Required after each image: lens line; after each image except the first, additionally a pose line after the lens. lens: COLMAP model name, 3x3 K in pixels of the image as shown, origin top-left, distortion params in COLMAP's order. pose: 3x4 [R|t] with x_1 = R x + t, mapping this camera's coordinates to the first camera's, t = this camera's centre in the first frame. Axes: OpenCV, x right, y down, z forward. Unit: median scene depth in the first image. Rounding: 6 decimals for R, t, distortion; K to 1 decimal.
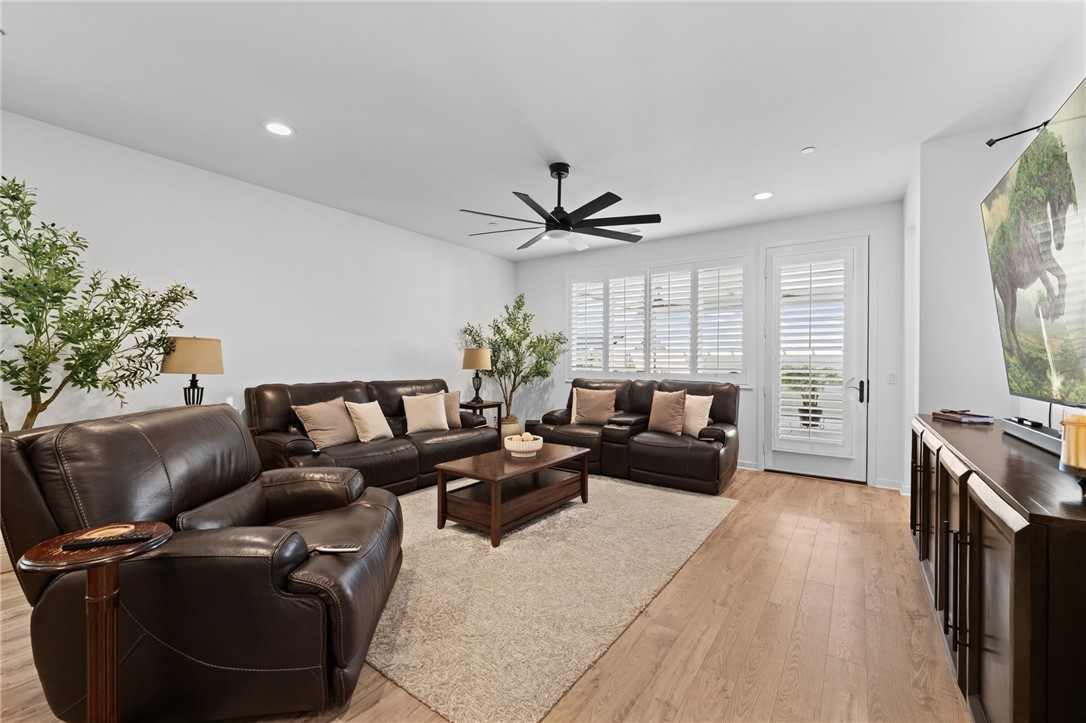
lens RADIAL K [[443.6, 0, 543.0], [0, 443.6, 361.5], [0, 0, 1]] dist [0.000333, -0.000100]
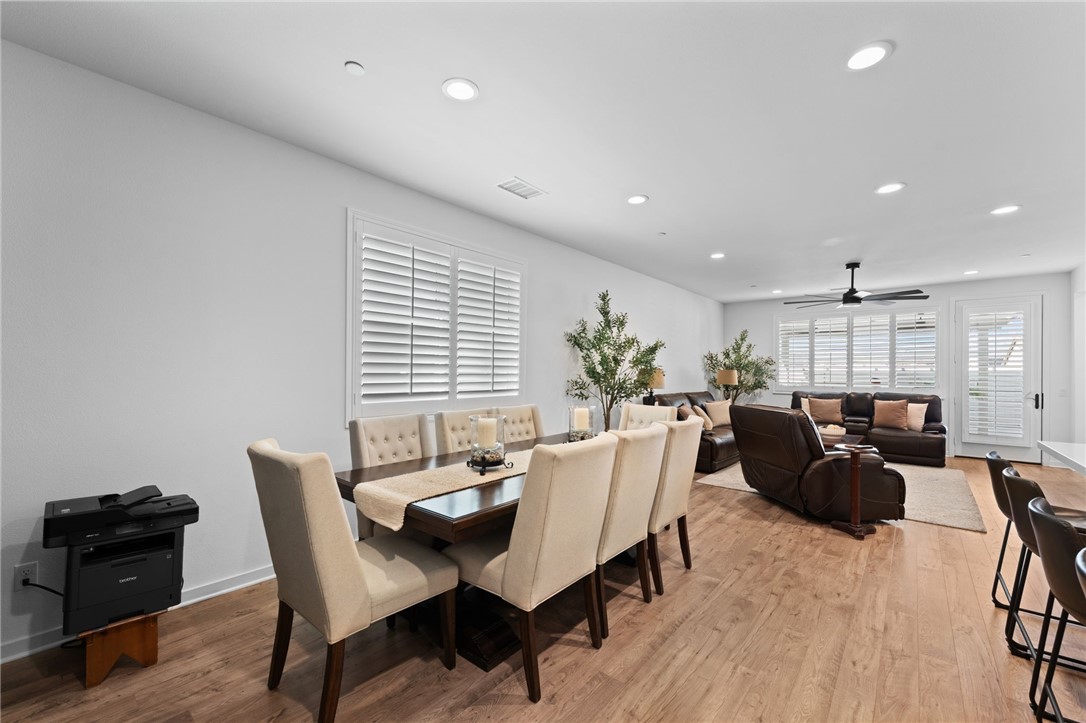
lens RADIAL K [[439.8, 0, 544.7], [0, 439.8, 371.6], [0, 0, 1]] dist [0.000894, -0.000193]
pose [[0.996081, -0.000250, -0.088440, -0.773075], [0.000198, 1.000000, -0.000597, -0.029895], [0.088440, 0.000577, 0.996081, -0.589259]]
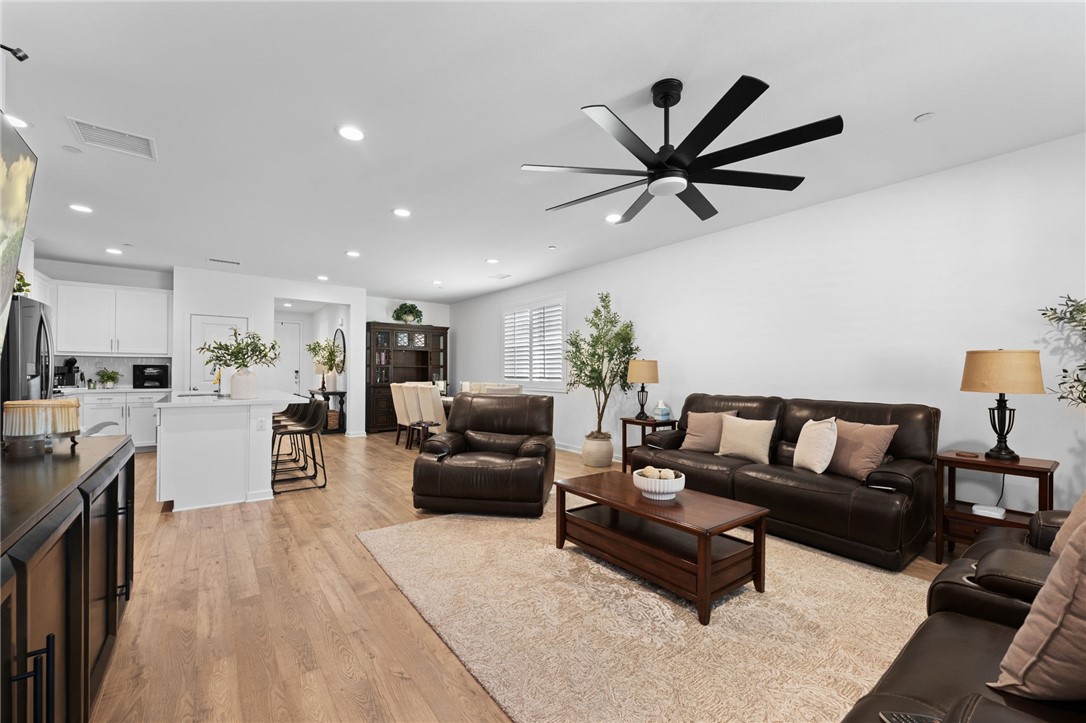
lens RADIAL K [[439.8, 0, 544.7], [0, 439.8, 371.6], [0, 0, 1]] dist [0.000894, -0.000193]
pose [[-0.296003, -0.014008, -0.955084, 0.548328], [-0.006963, 0.999898, -0.012507, 0.007202], [0.955162, 0.002948, -0.296070, 0.771489]]
